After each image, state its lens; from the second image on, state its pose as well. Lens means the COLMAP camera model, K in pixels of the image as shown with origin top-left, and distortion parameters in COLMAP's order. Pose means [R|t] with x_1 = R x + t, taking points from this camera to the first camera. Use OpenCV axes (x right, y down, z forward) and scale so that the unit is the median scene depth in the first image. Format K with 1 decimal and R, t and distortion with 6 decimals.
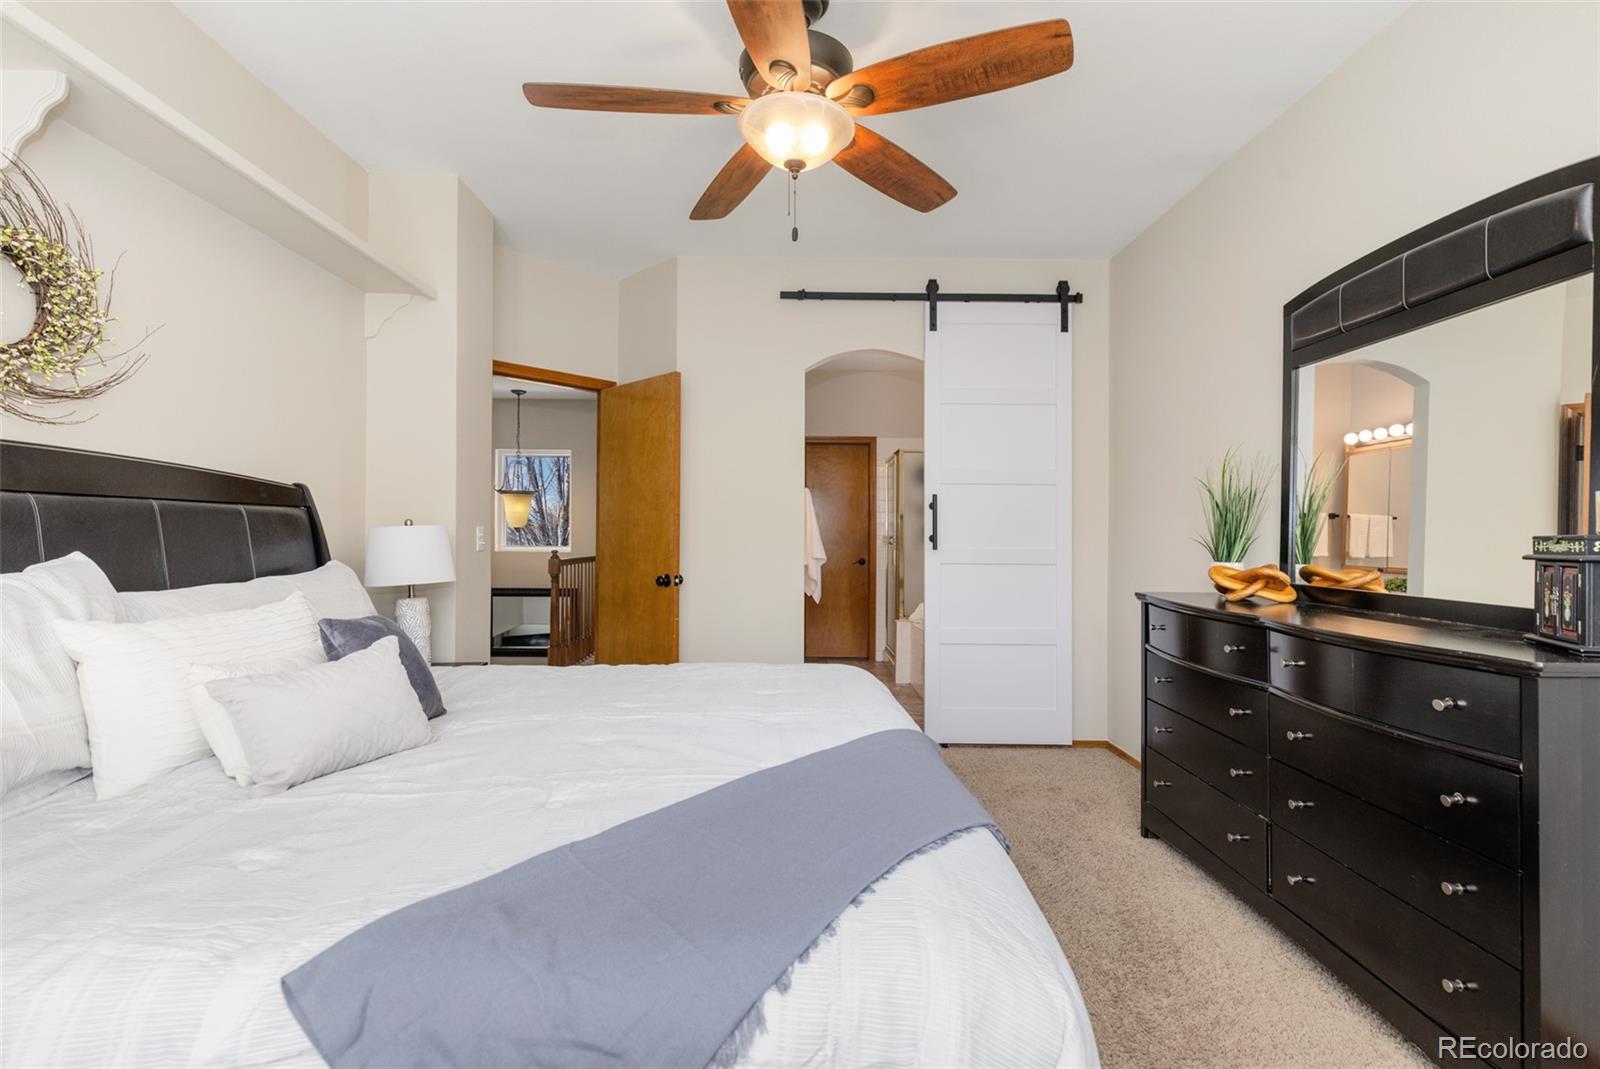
lens RADIAL K [[732.6, 0, 801.0], [0, 732.6, 536.1], [0, 0, 1]] dist [0.005027, 0.001108]
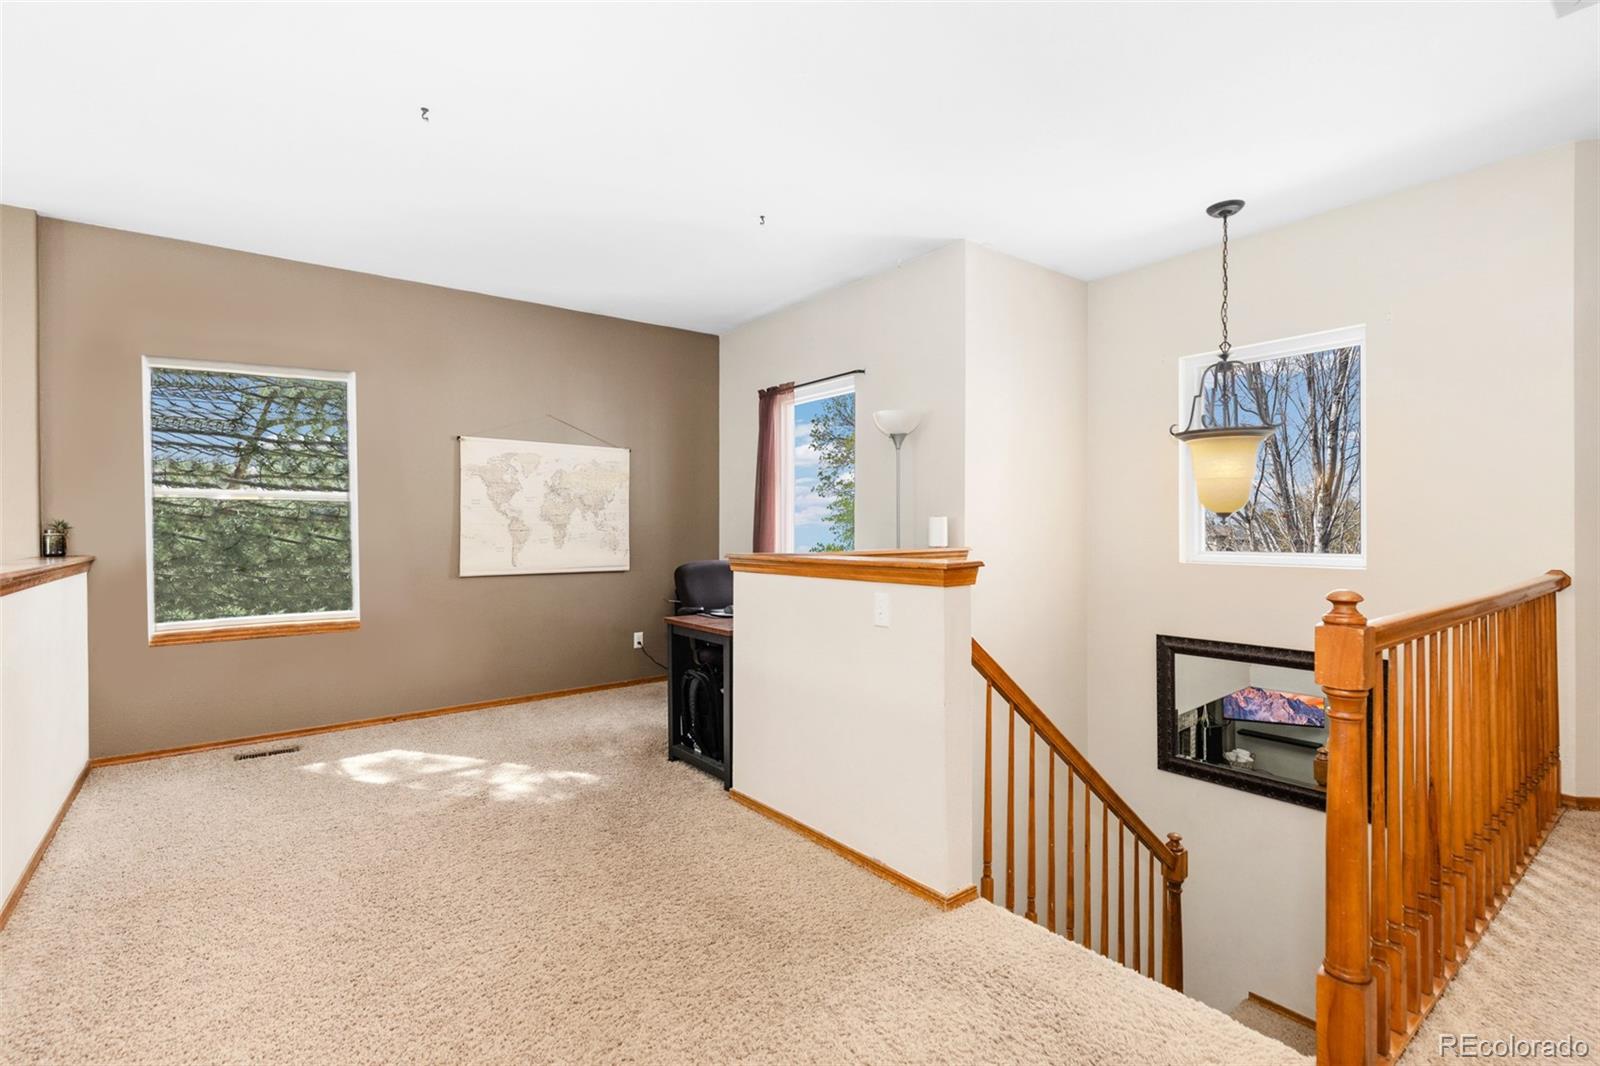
lens RADIAL K [[732.6, 0, 799.6], [0, 732.6, 529.5], [0, 0, 1]] dist [0.005027, 0.001108]
pose [[0.601312, -0.004827, -0.798999, -0.077928], [0.005271, 0.999984, -0.002075, -0.000666], [0.798997, -0.002964, 0.601328, 0.220803]]
